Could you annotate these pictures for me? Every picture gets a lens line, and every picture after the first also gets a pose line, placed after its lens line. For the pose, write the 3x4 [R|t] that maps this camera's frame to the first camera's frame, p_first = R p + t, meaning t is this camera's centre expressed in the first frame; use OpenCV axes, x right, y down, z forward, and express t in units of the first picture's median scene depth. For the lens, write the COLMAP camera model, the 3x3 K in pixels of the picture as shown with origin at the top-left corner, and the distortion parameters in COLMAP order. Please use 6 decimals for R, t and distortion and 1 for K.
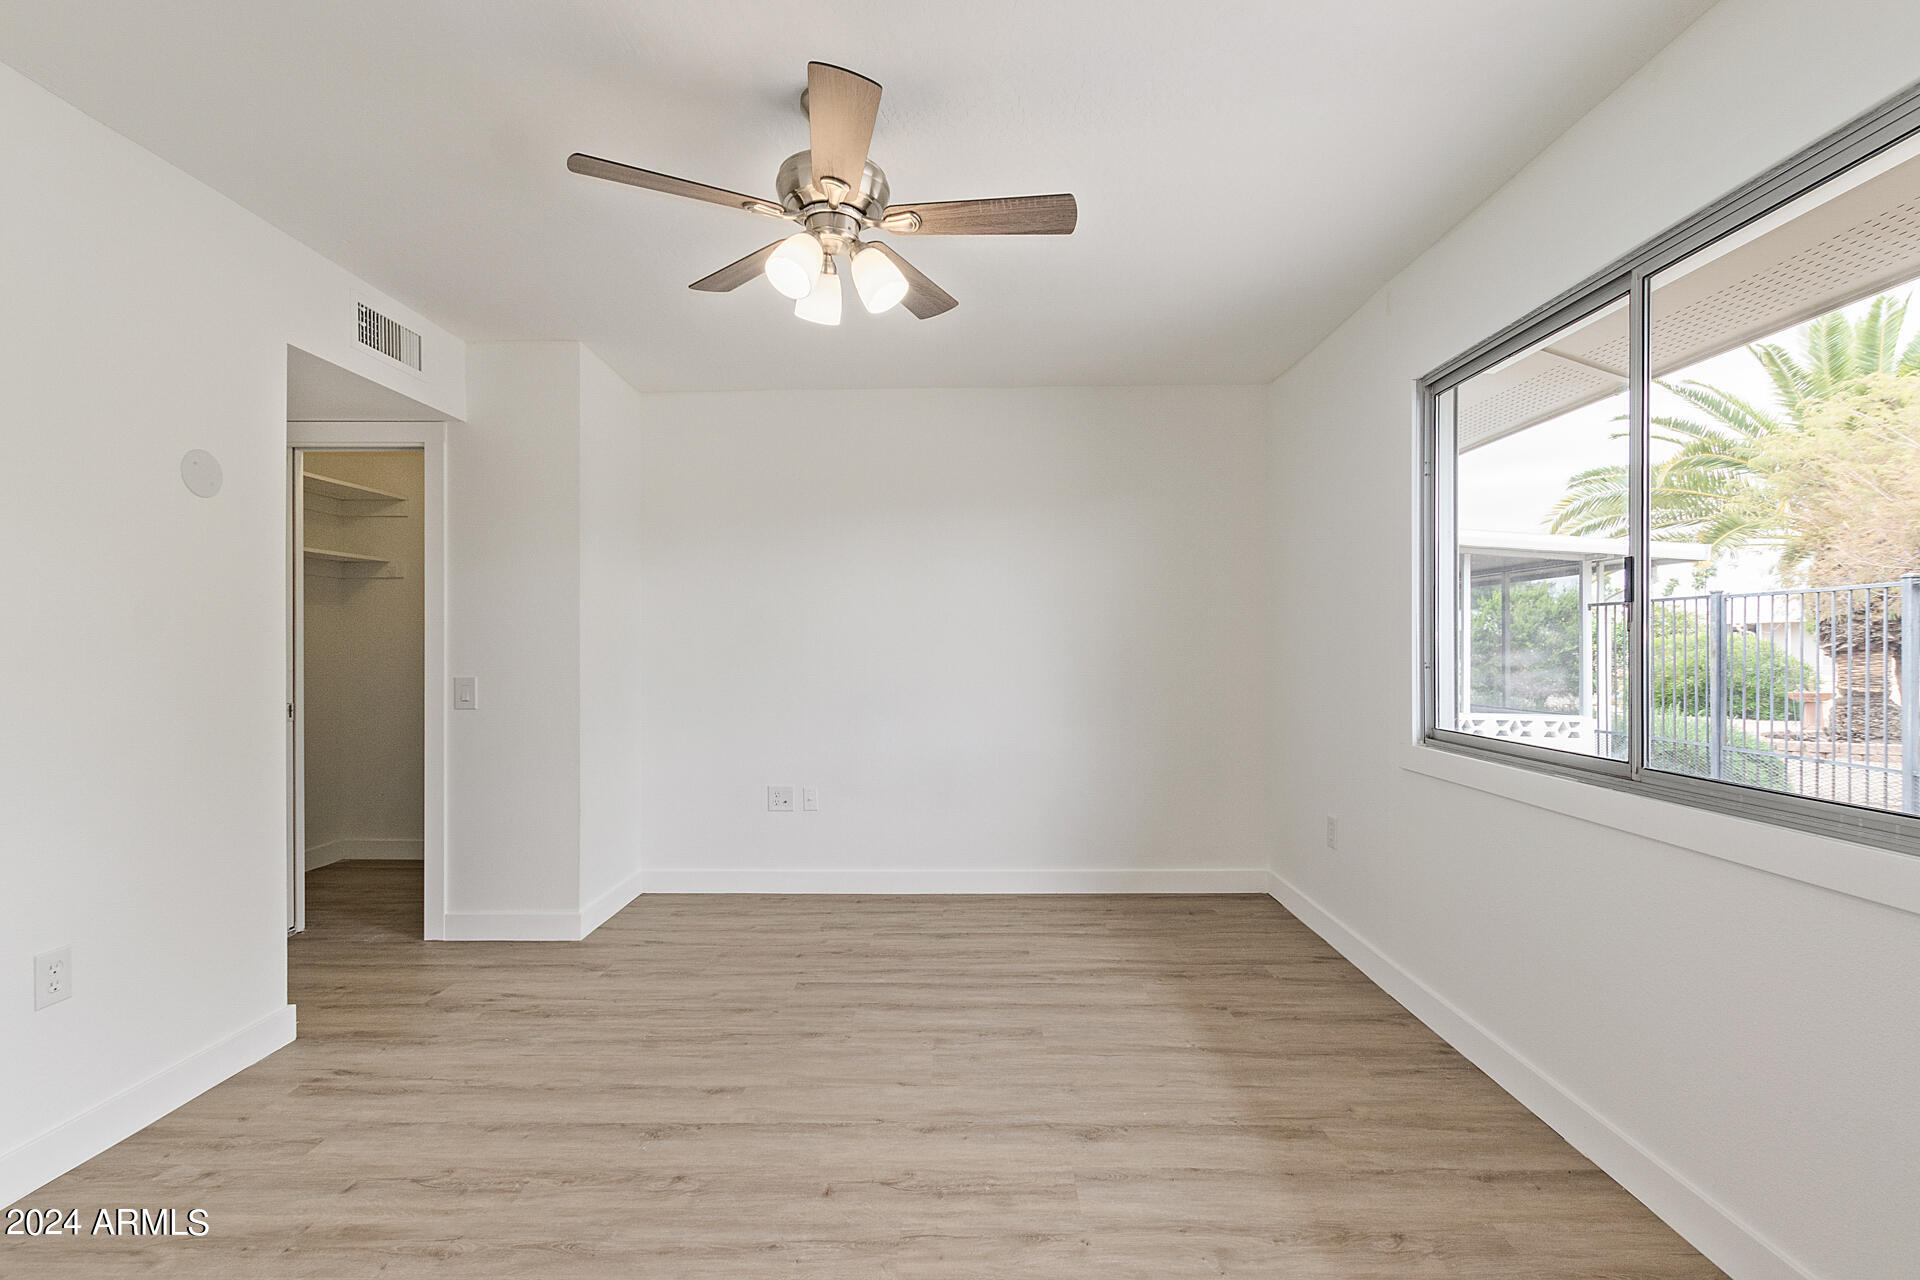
lens RADIAL K [[885.6, 0, 978.2], [0, 885.6, 646.9], [0, 0, 1]] dist [0.000136, -0.000949]
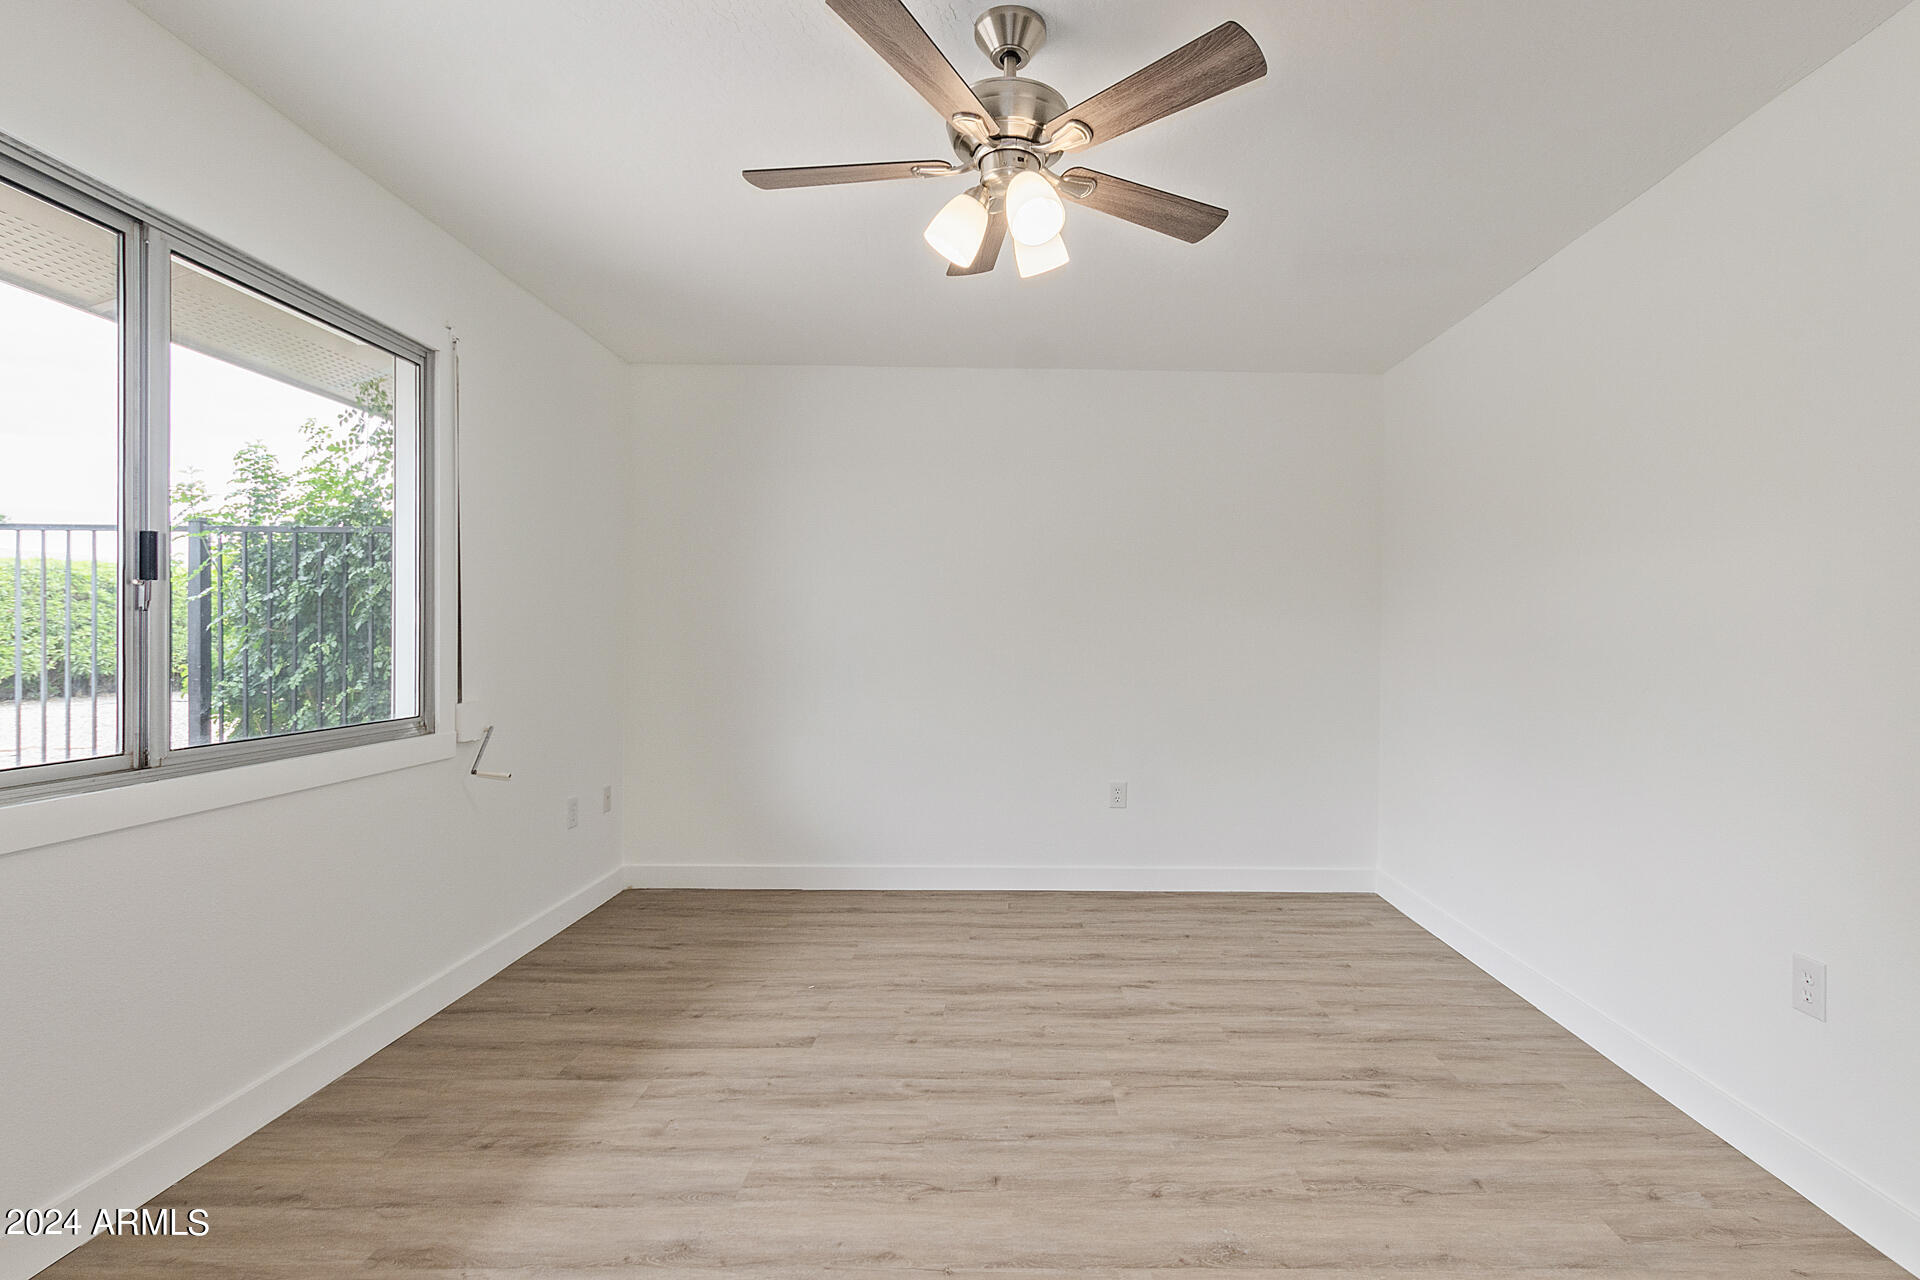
lens RADIAL K [[885.6, 0, 978.2], [0, 885.6, 646.9], [0, 0, 1]] dist [0.000136, -0.000949]
pose [[-0.999120, -0.010923, 0.040494, -0.180750], [-0.010320, 0.999833, 0.015082, 0.001858], [-0.040652, 0.014650, -0.999066, 1.947085]]
